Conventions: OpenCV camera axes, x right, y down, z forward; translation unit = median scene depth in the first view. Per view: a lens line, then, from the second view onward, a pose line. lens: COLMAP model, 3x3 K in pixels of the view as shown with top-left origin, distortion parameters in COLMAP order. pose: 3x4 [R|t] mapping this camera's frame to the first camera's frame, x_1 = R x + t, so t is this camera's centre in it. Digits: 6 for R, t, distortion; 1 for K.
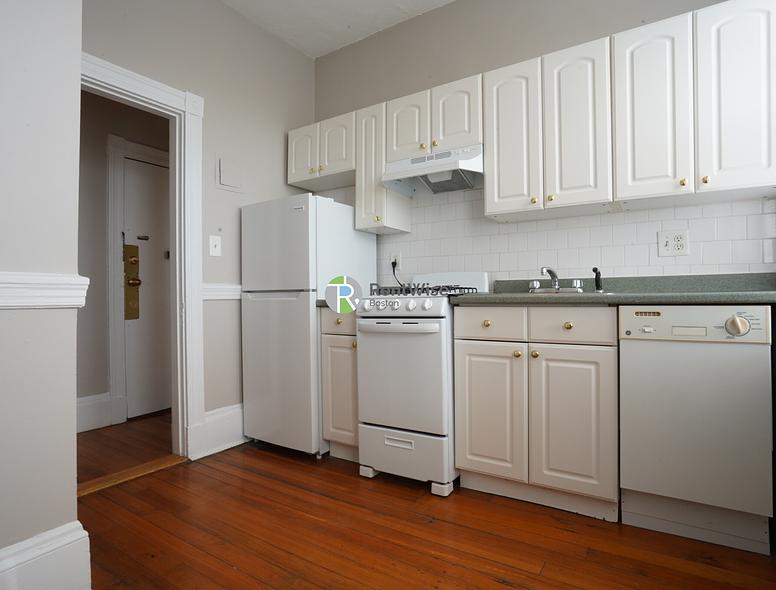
lens RADIAL K [[436.0, 0, 388.0], [0, 436.0, 295.0], [0, 0, 1]] dist [-0.000735, 0.000189]
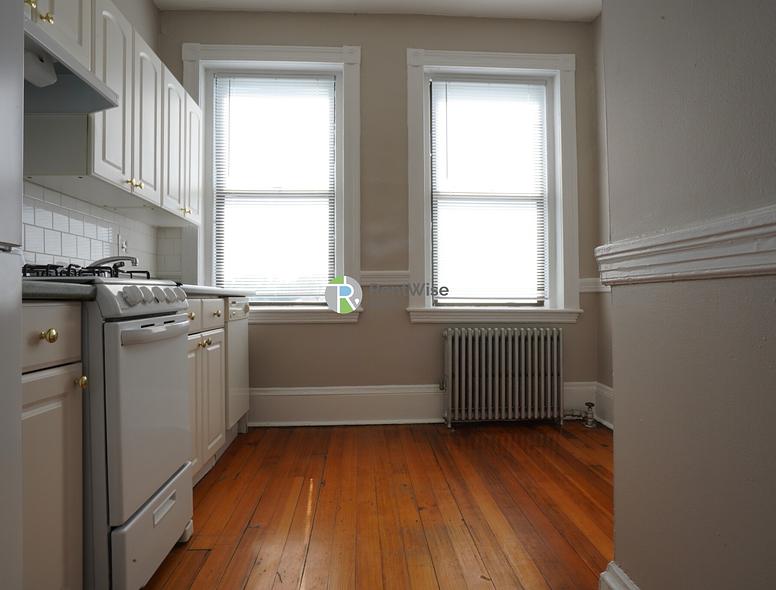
lens RADIAL K [[436.0, 0, 388.0], [0, 436.0, 295.0], [0, 0, 1]] dist [-0.000735, 0.000189]
pose [[-0.592040, 0.020730, 0.805642, -0.852303], [0.004526, 0.999739, -0.022399, 0.048986], [-0.805896, -0.009615, -0.591979, 1.368815]]
